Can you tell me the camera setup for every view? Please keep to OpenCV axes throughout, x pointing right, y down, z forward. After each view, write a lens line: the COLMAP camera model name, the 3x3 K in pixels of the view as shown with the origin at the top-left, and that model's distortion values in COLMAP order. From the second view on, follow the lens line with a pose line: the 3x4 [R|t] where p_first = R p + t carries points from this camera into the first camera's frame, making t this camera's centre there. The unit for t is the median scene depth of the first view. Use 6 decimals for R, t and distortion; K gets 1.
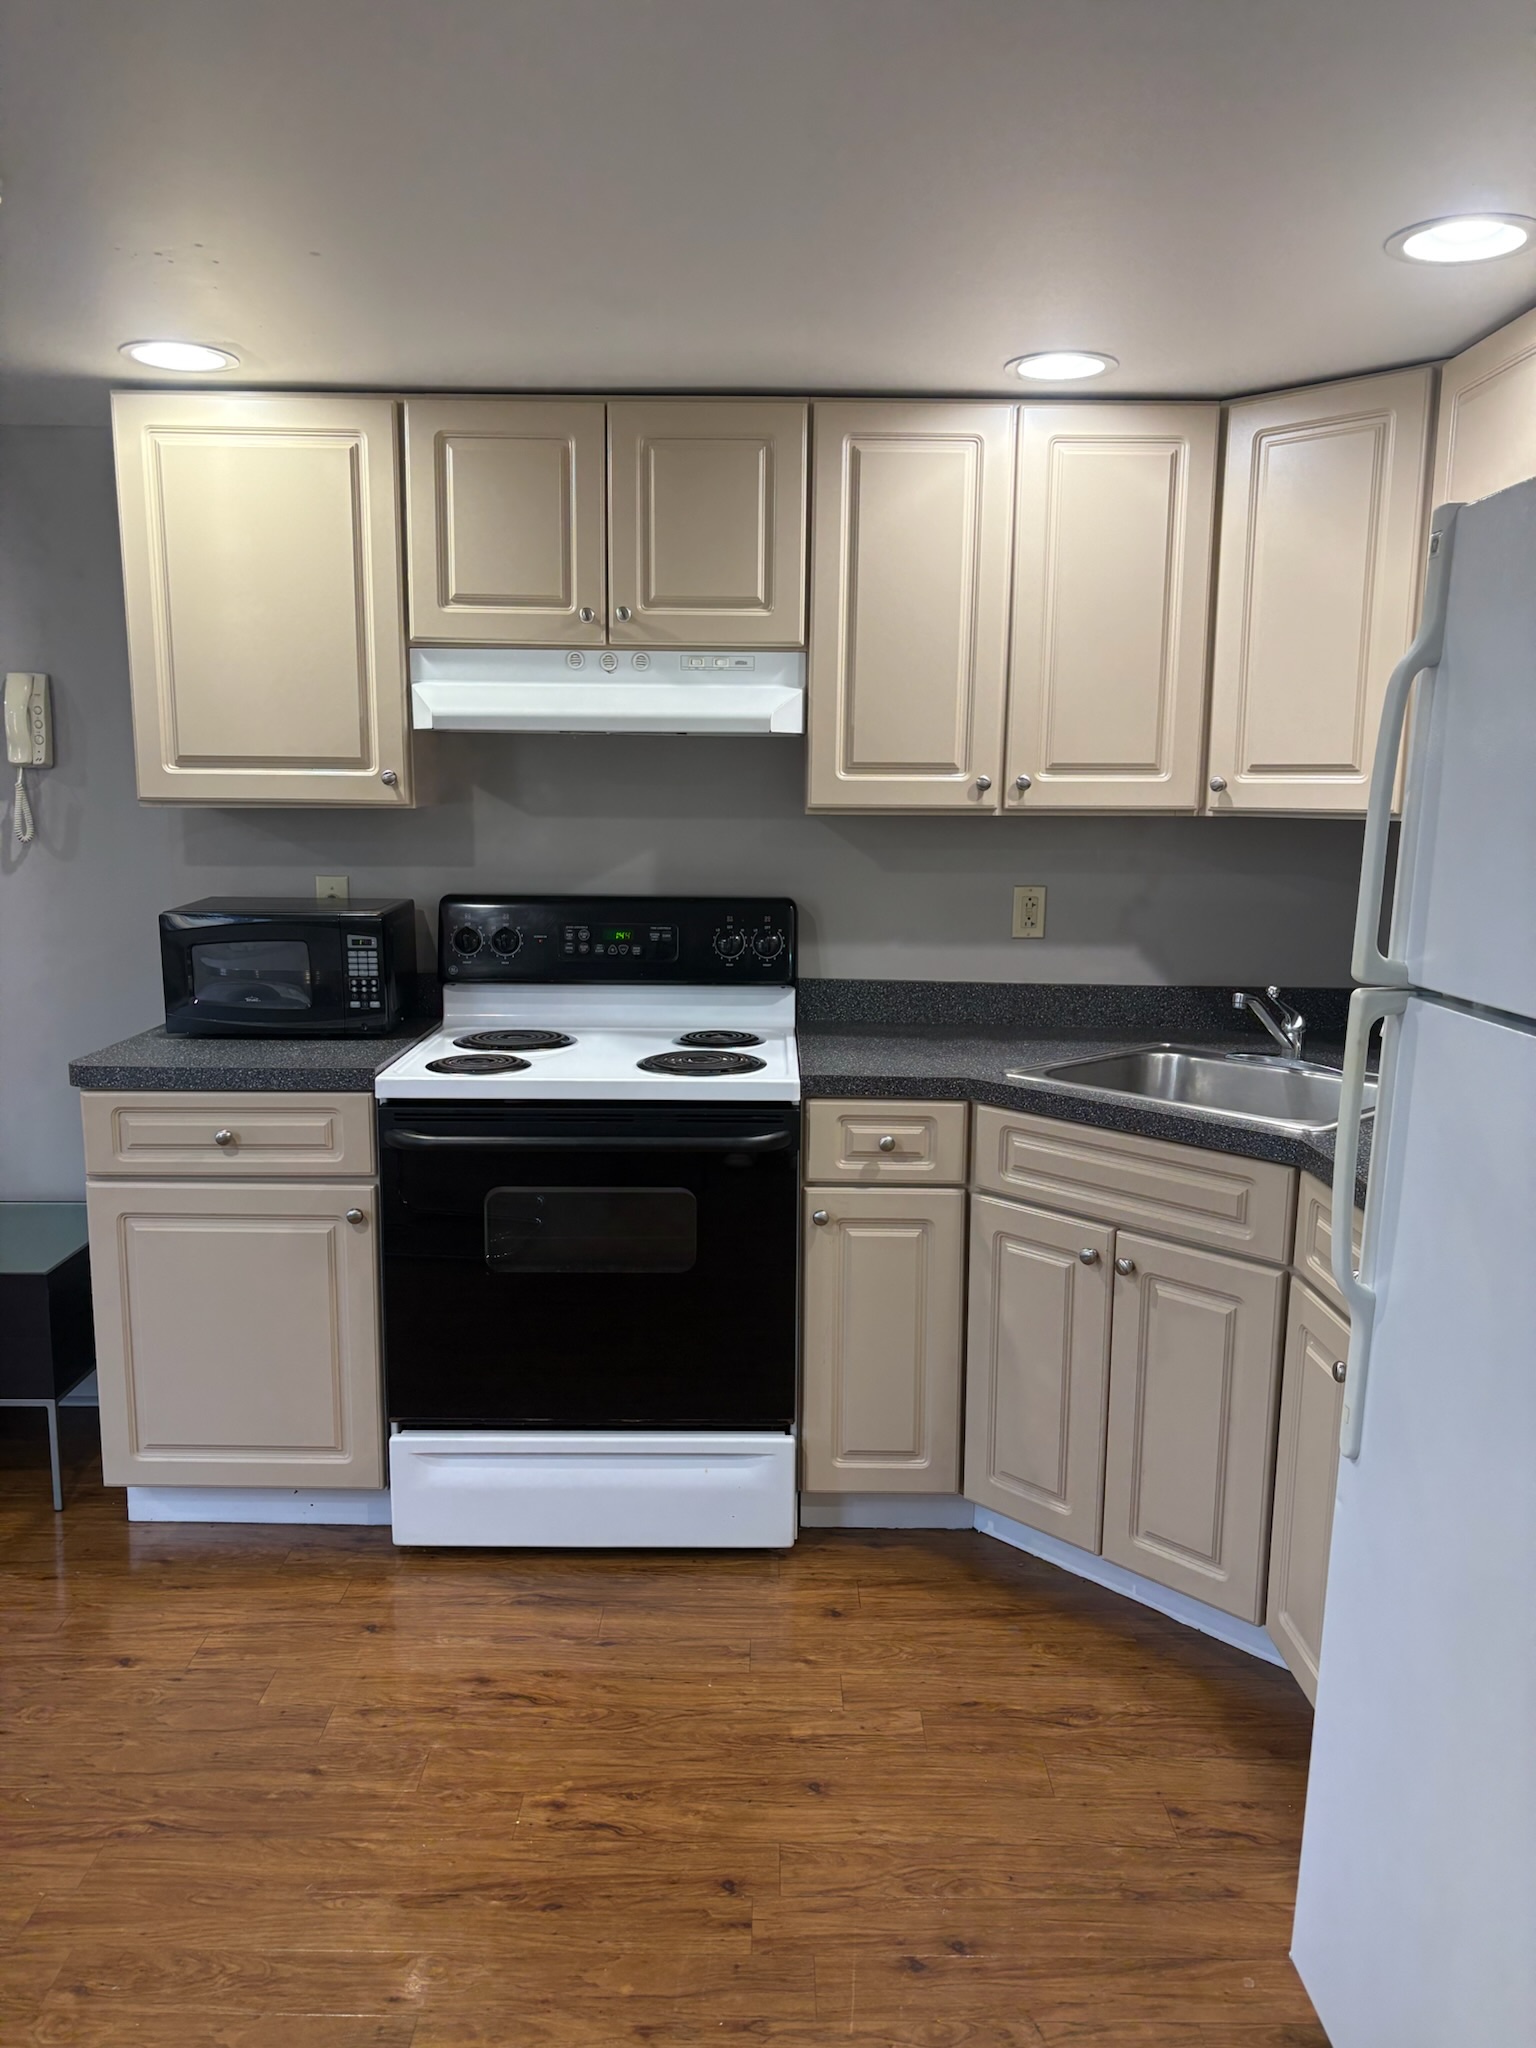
lens RADIAL K [[1561.7, 0, 768.3], [0, 1561.7, 1011.4], [0, 0, 1]] dist [0.045560, -0.037024]
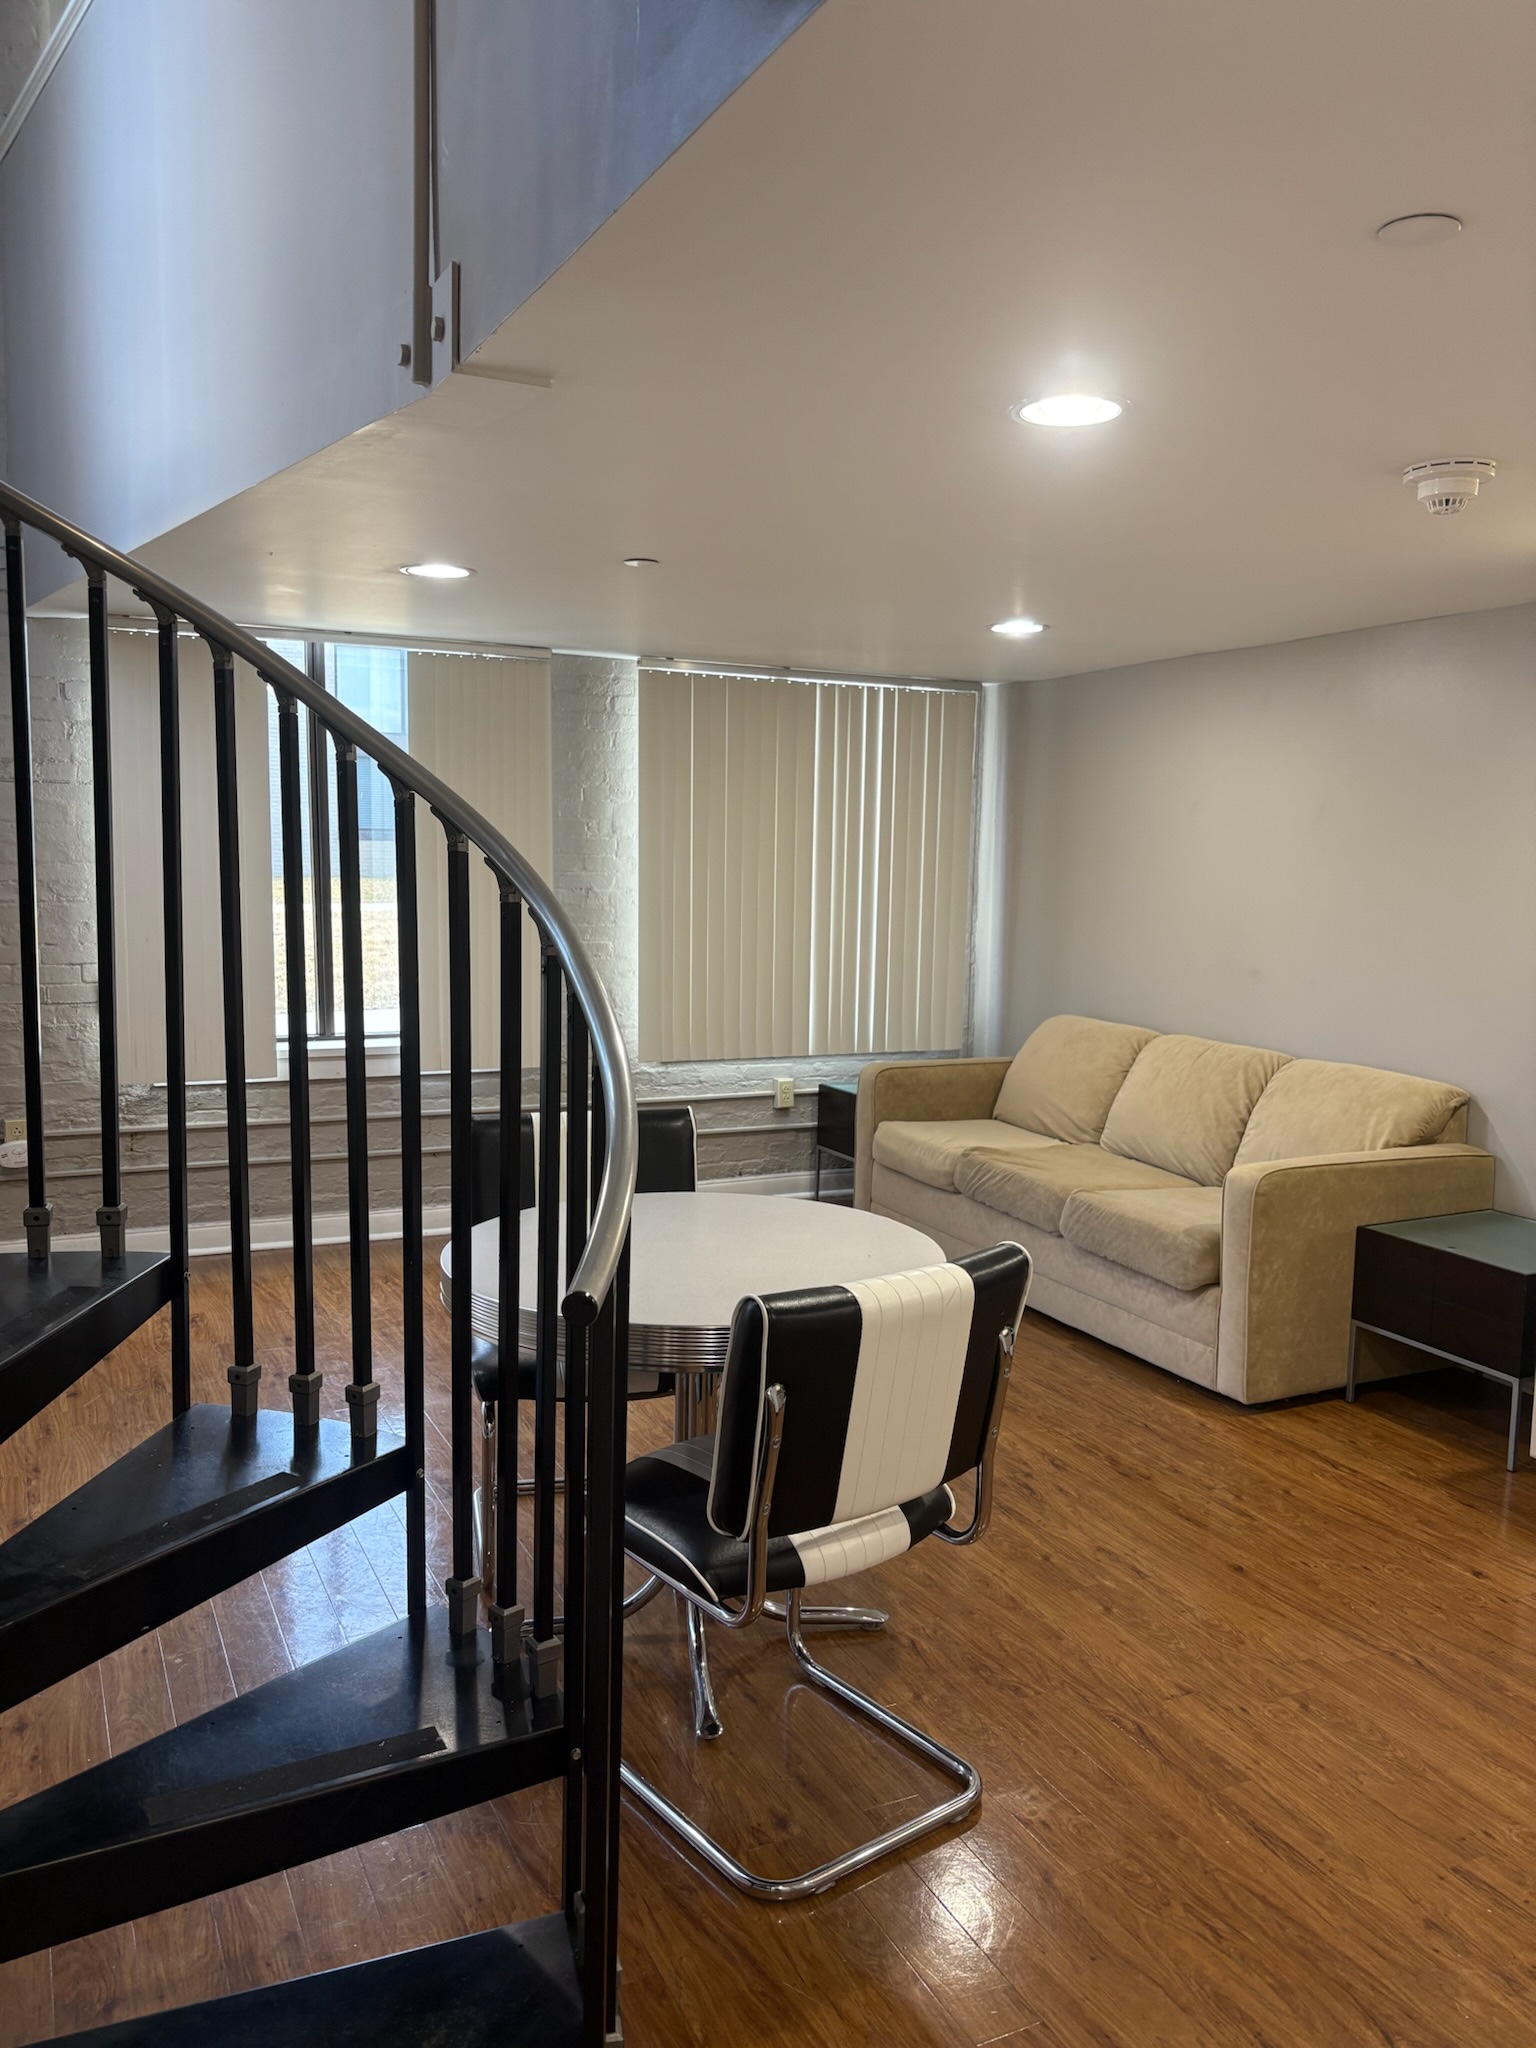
lens RADIAL K [[1561.7, 0, 759.0], [0, 1561.7, 1024.0], [0, 0, 1]] dist [0.045560, -0.037024]
pose [[0.438443, 0.105314, -0.892568, 0.364597], [-0.159132, 0.986517, 0.038231, 0.029066], [0.884559, 0.125274, 0.449290, -0.091206]]
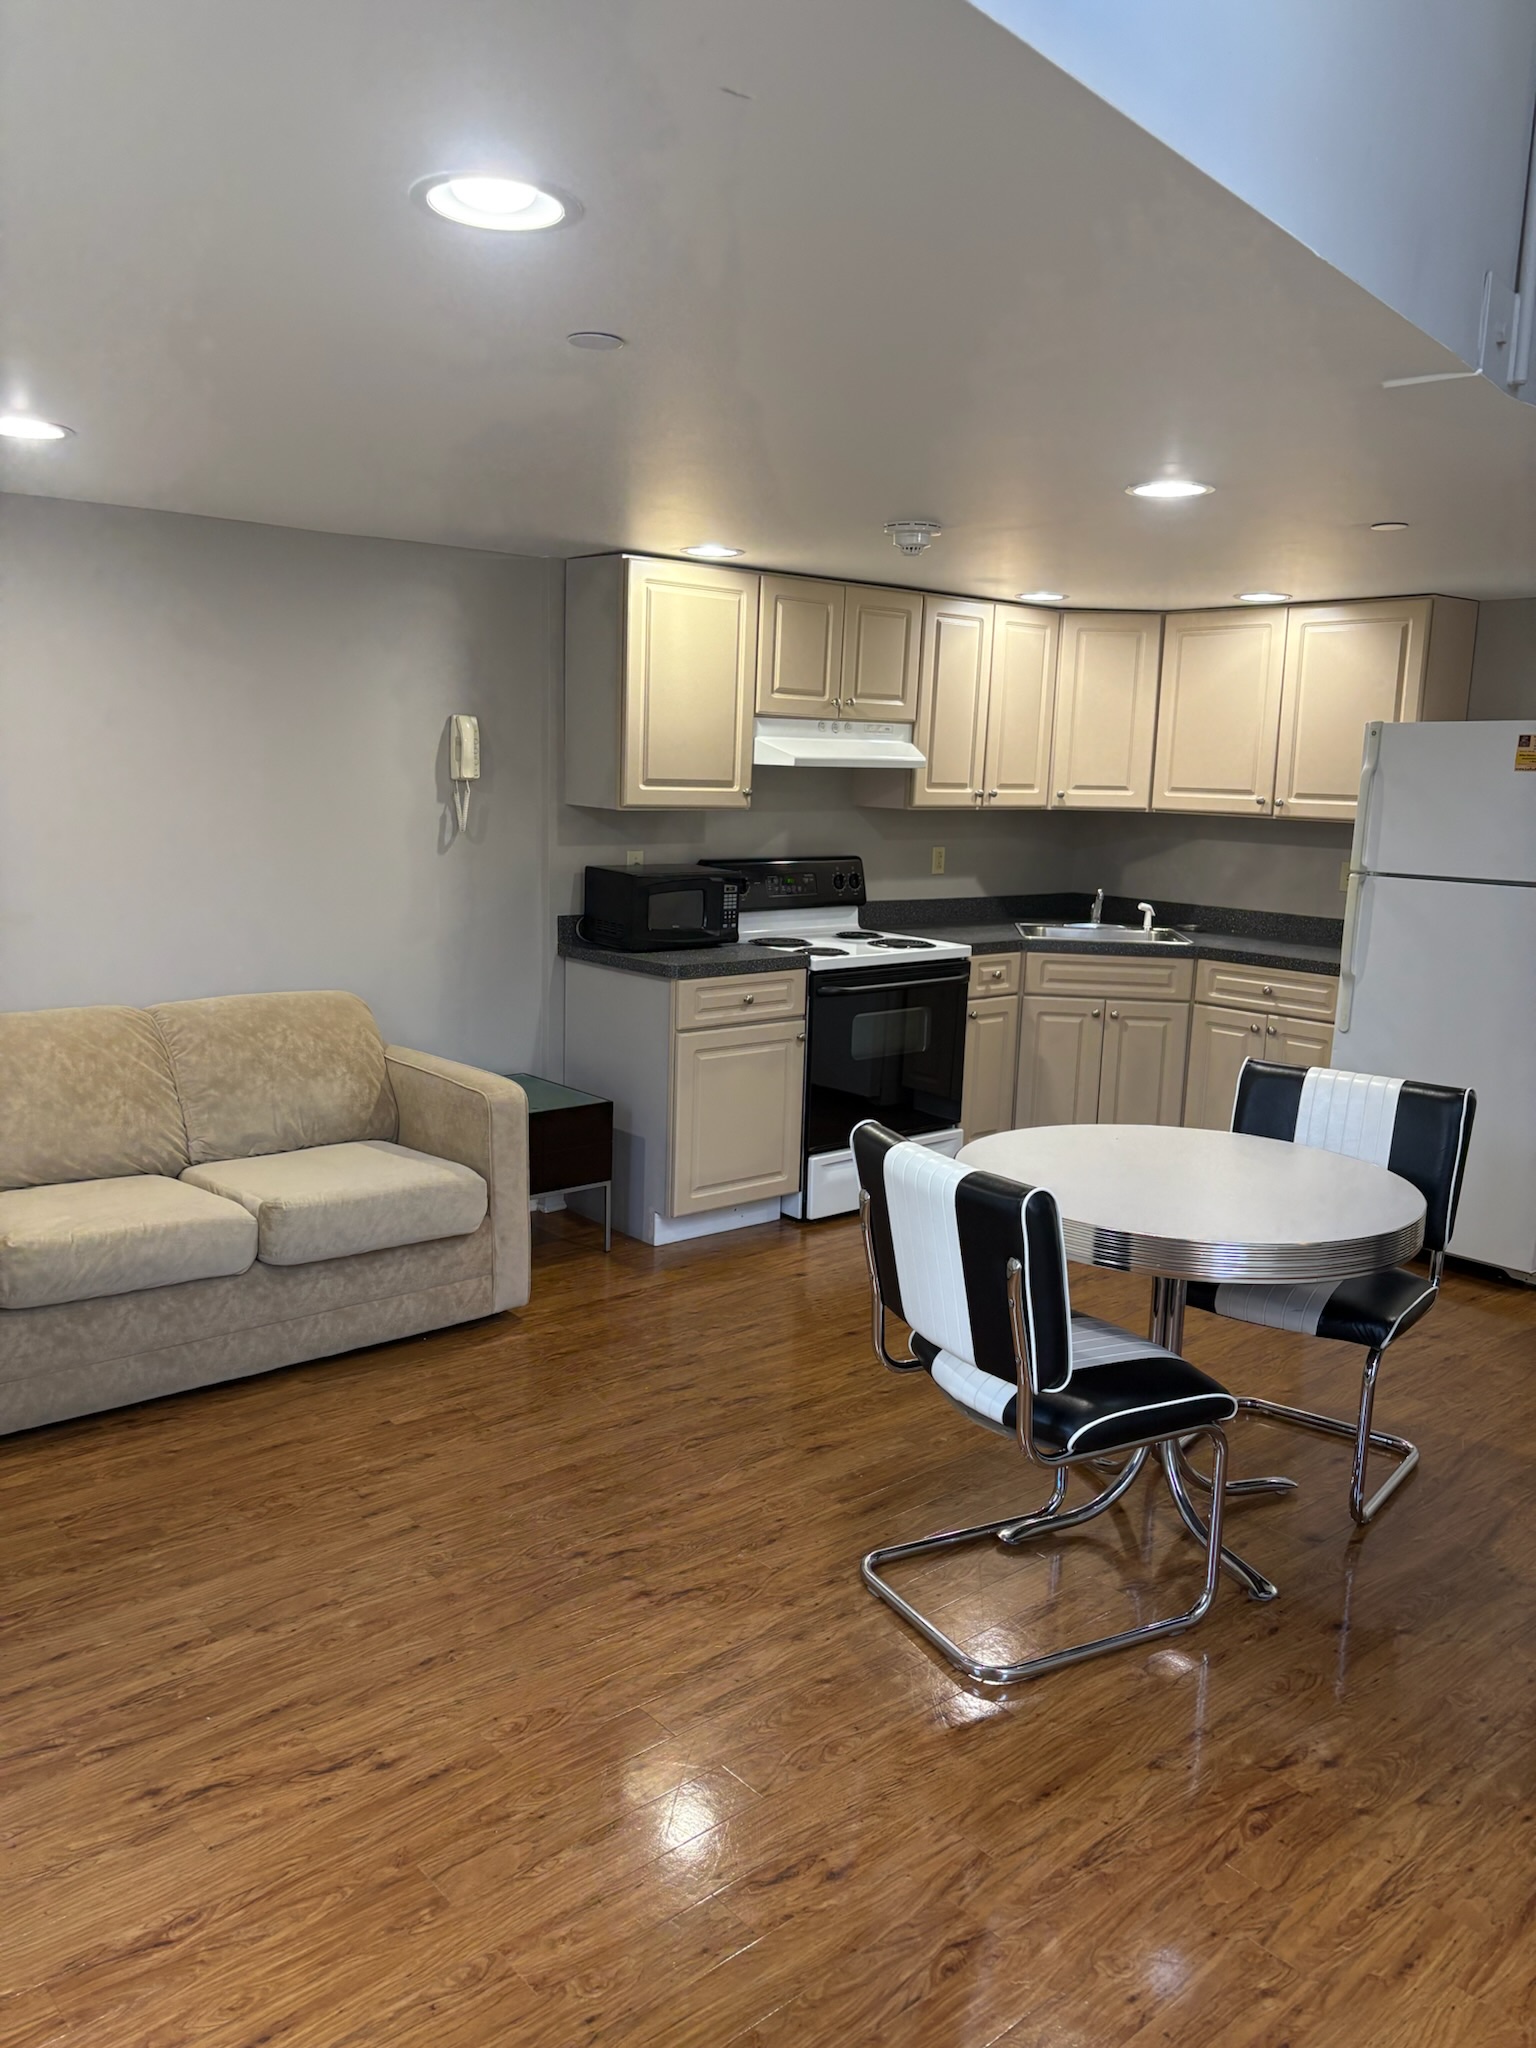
lens RADIAL K [[1561.7, 0, 752.4], [0, 1561.7, 1026.1], [0, 0, 1]] dist [0.045560, -0.037024]
pose [[0.765165, -0.097486, 0.636411, -1.420692], [0.078569, 0.995221, 0.057984, 0.008336], [-0.639022, 0.005635, 0.769168, -0.340554]]
